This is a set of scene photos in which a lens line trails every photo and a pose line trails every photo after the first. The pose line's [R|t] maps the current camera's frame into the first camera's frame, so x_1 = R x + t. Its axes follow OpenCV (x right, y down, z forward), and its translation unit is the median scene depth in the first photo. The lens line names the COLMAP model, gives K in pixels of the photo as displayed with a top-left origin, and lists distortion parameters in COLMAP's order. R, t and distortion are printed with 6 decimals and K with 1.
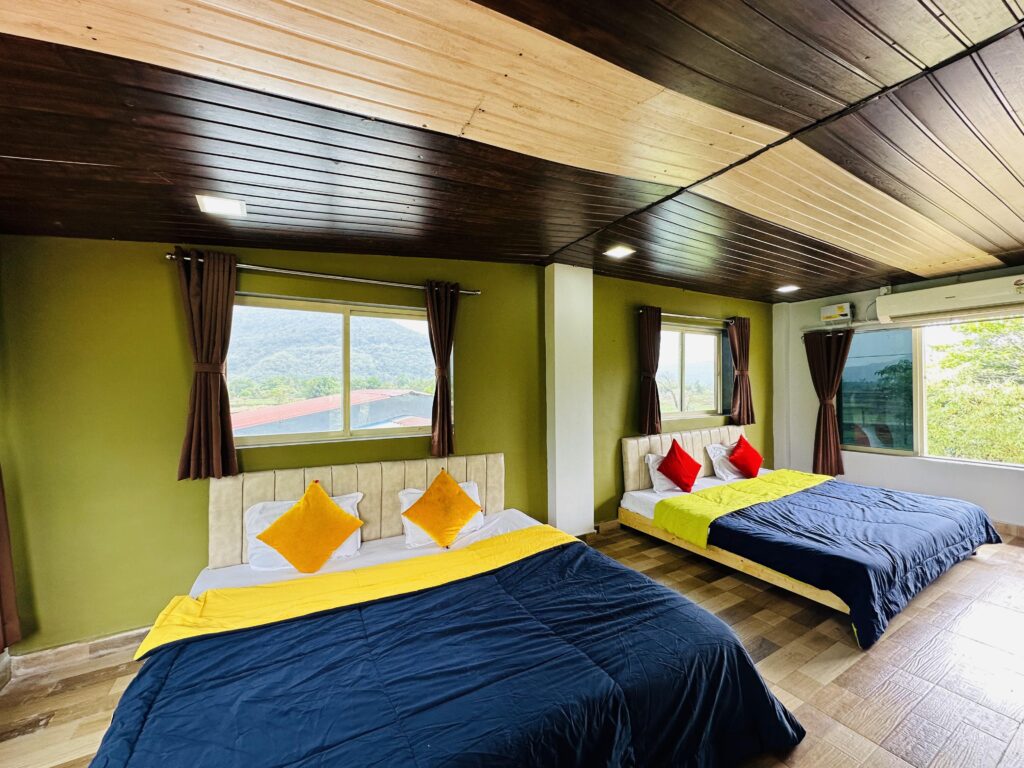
lens RADIAL K [[410.9, 0, 512.0], [0, 410.9, 384.0], [0, 0, 1]] dist [0.015602, 0.000028]
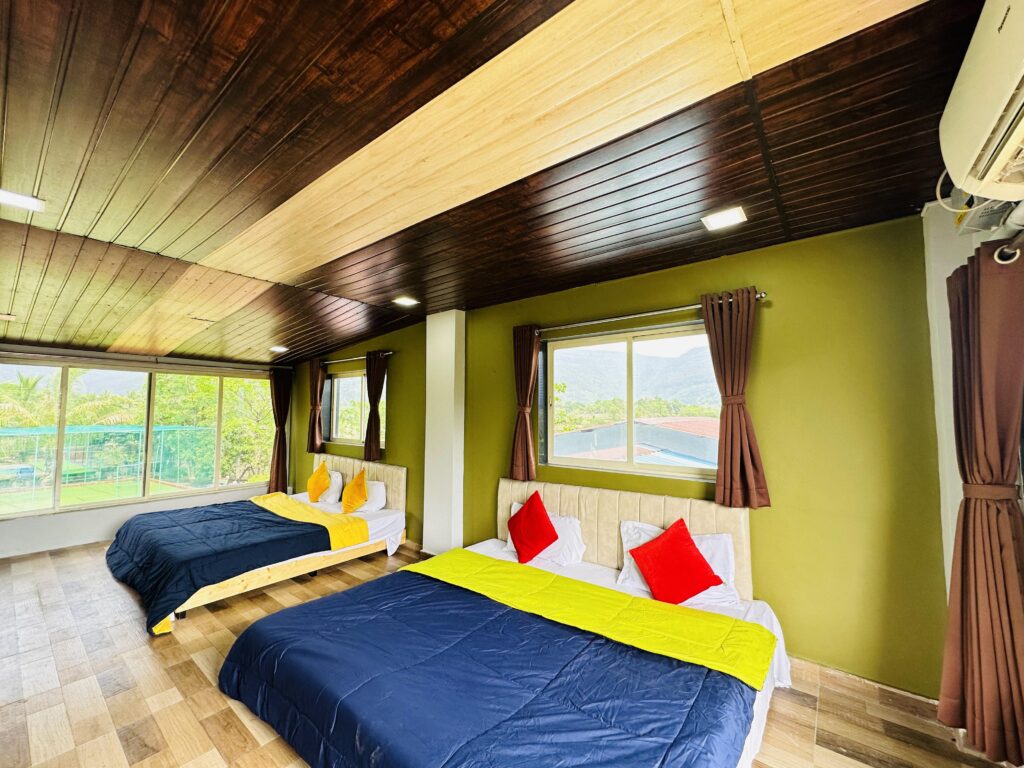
lens RADIAL K [[410.9, 0, 512.0], [0, 410.9, 384.0], [0, 0, 1]] dist [0.015602, 0.000028]
pose [[0.347460, -0.069405, -0.935123, 1.047879], [-0.011184, 0.996879, -0.078144, 0.000184], [0.937628, 0.037611, 0.345599, 0.654247]]
